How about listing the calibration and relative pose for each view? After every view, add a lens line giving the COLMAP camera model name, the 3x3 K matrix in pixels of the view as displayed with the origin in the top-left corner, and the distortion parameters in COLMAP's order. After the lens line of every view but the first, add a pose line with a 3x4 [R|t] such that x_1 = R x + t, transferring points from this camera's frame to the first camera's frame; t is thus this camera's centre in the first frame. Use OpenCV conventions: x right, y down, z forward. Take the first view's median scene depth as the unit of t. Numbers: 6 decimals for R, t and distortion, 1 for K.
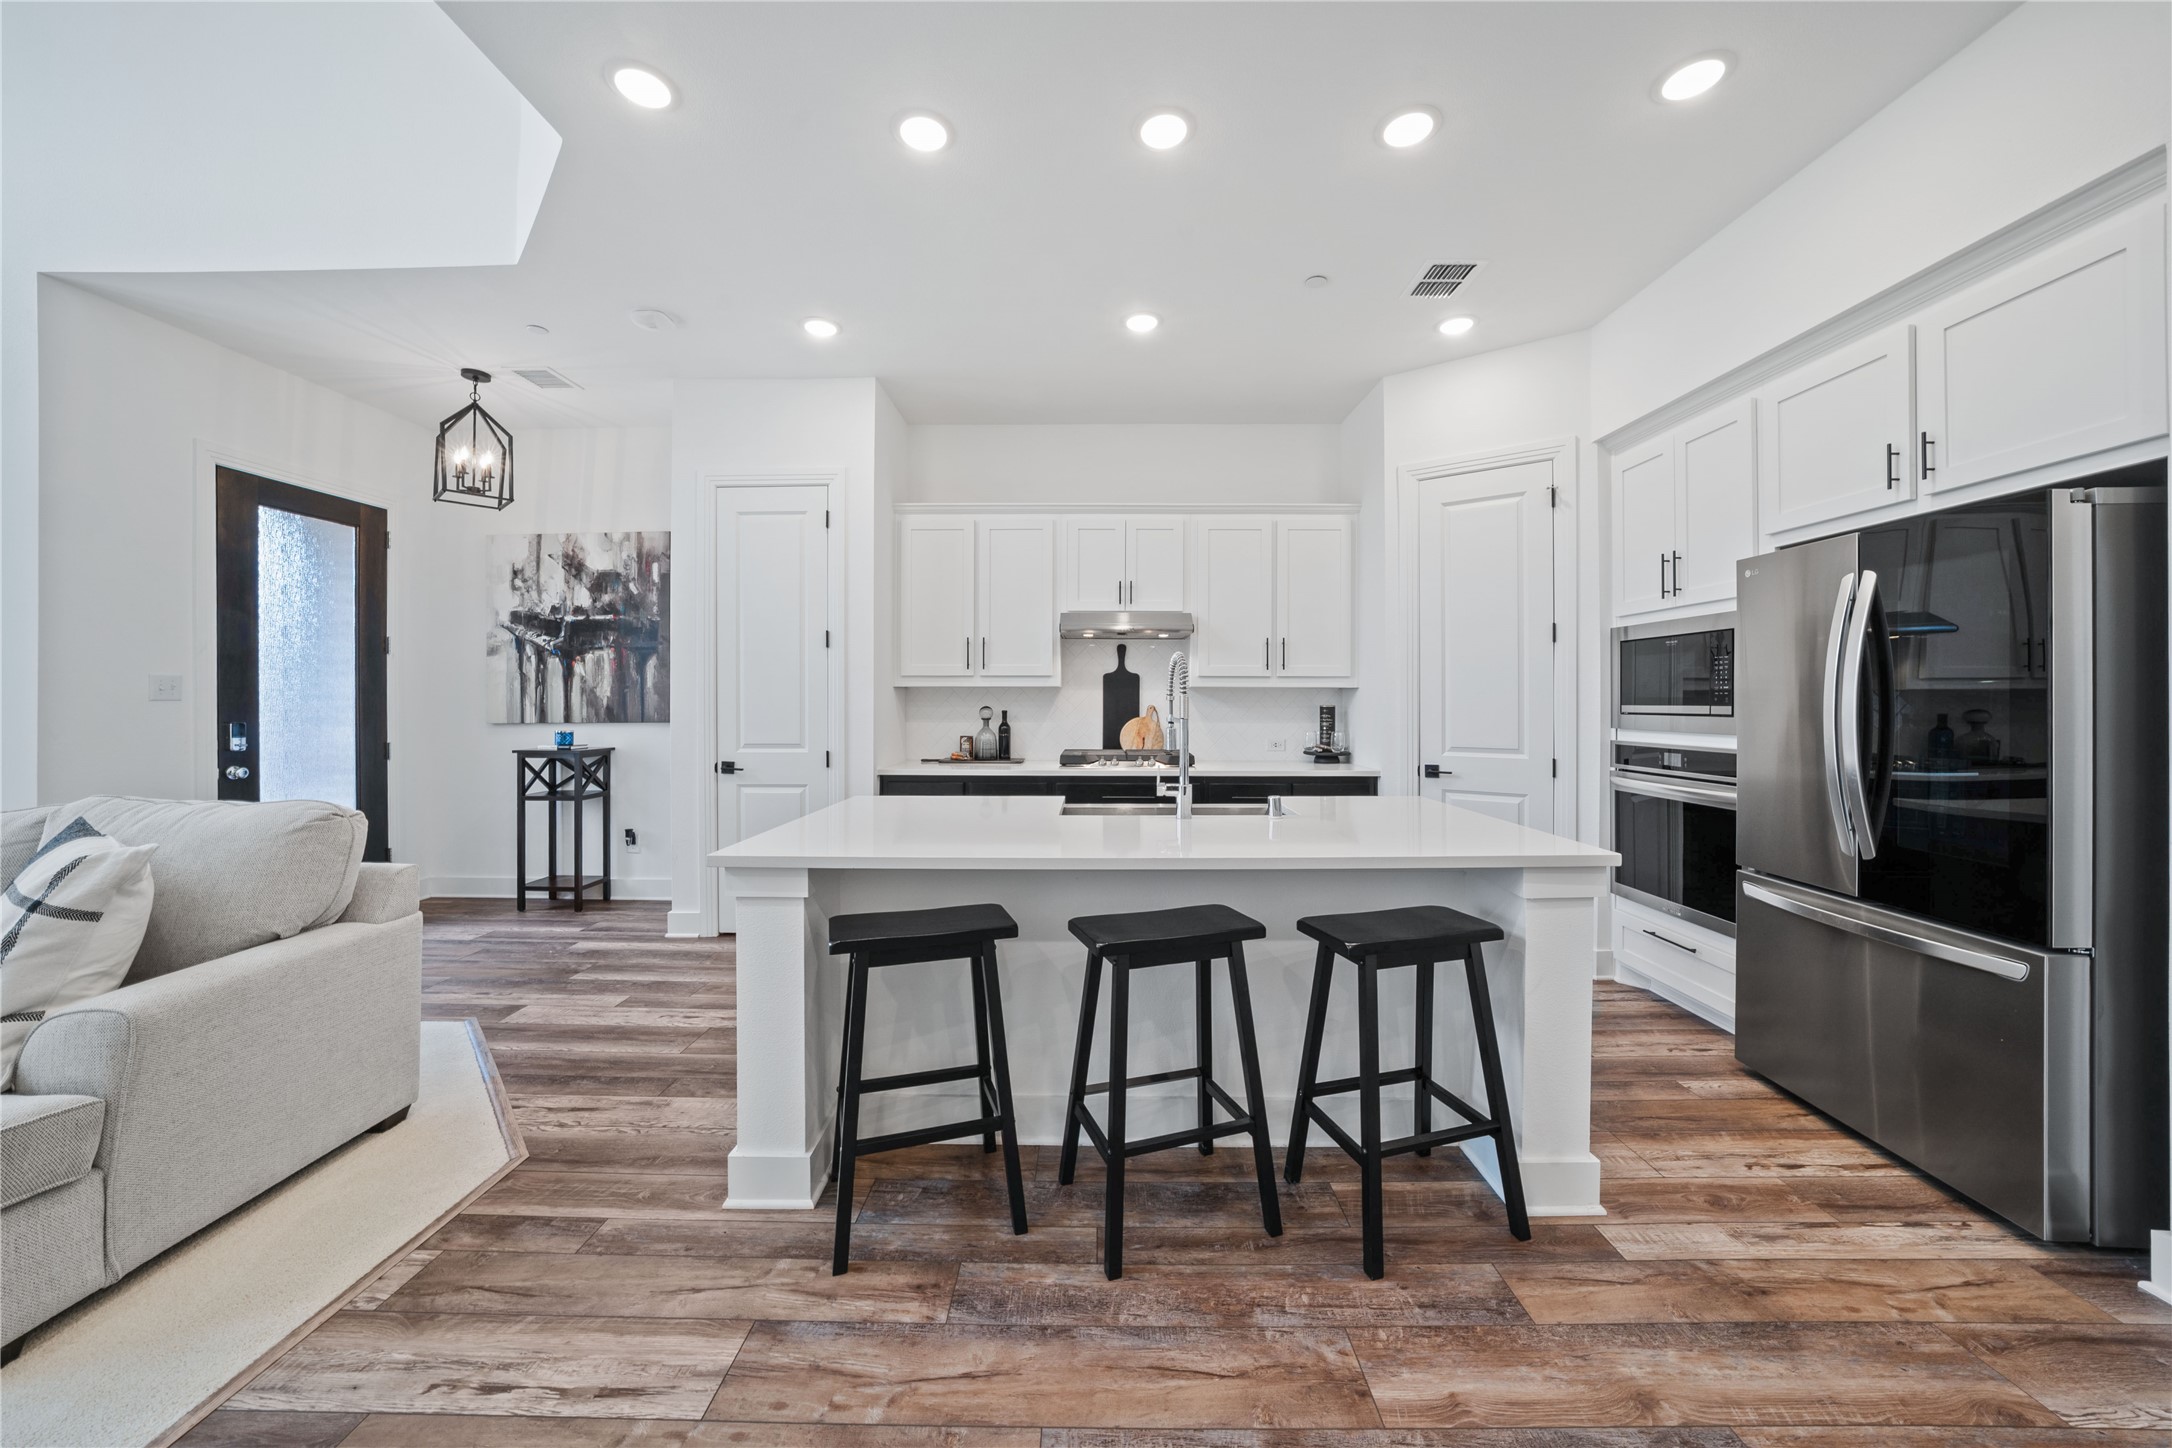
lens RADIAL K [[757.7, 0, 1089.0], [0, 757.7, 702.7], [0, 0, 1]] dist [-0.027413, 0.005556]
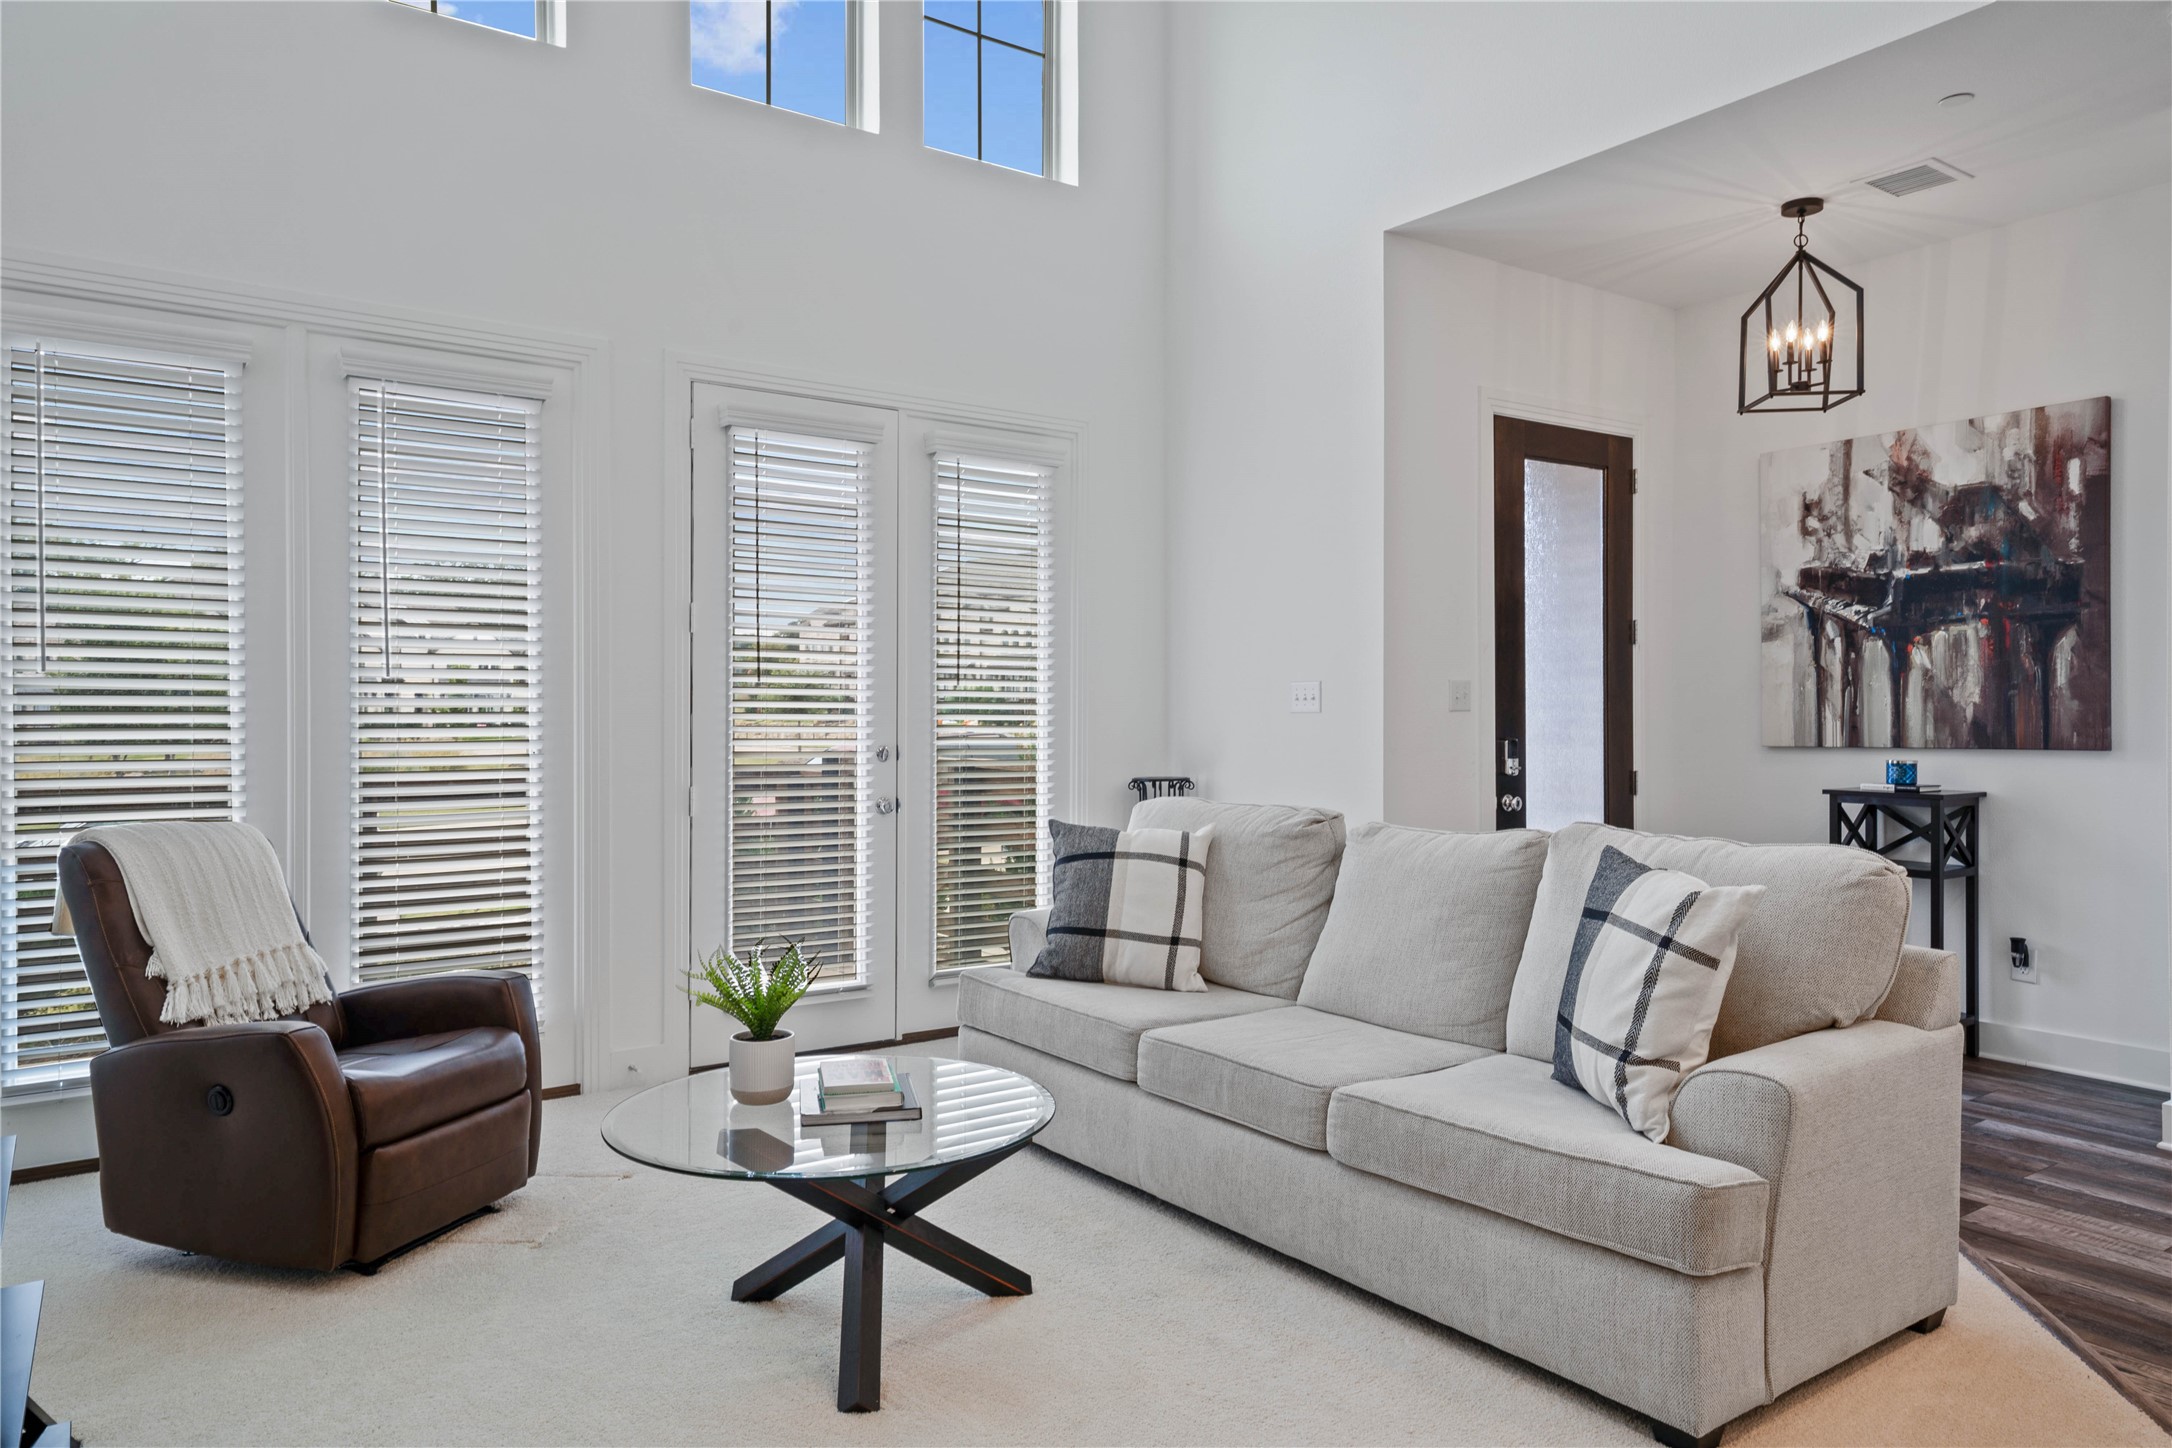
lens RADIAL K [[1424.8, 0, 1090.5], [0, 1424.8, 715.0], [0, 0, 1]] dist [0.027299, 0.002582]
pose [[0.588396, 0.000883, -0.808572, -0.171611], [-0.000095, 0.999999, 0.001024, -0.000529], [0.808573, -0.000526, 0.588396, -0.231509]]
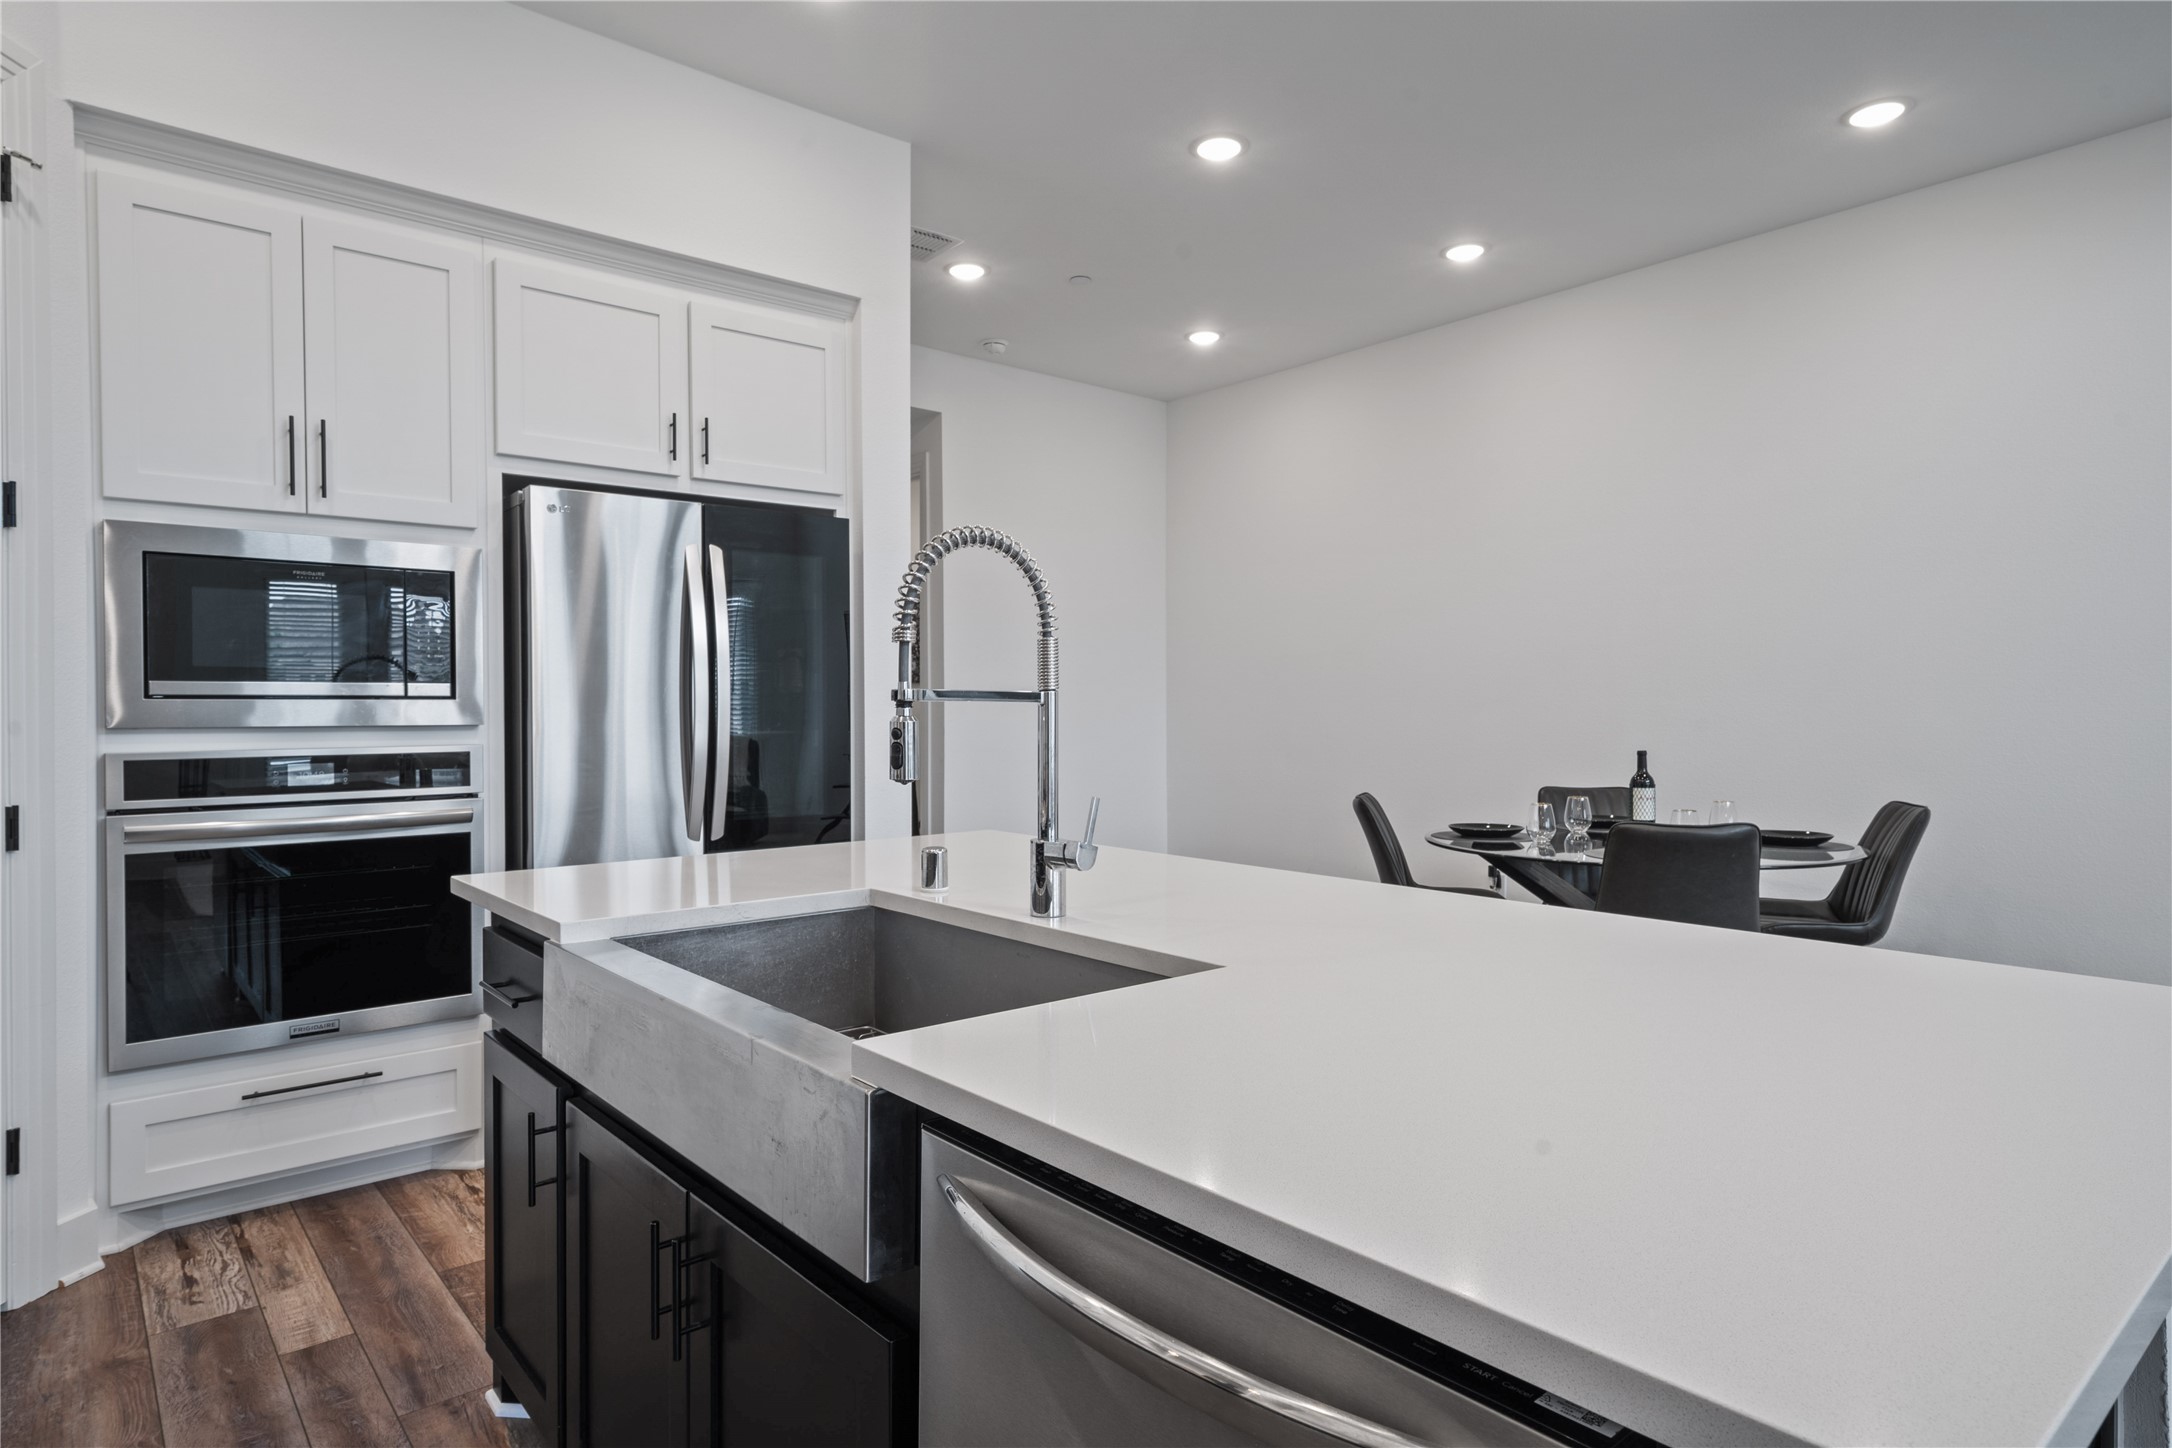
lens RADIAL K [[1224.0, 0, 1097.4], [0, 1224.0, 717.4], [0, 0, 1]] dist [0.013052, 0.002751]
pose [[-0.661444, -0.006459, 0.749966, -0.262184], [0.003711, 0.999922, 0.011885, 0.016894], [-0.749985, 0.010645, -0.661369, 0.879384]]
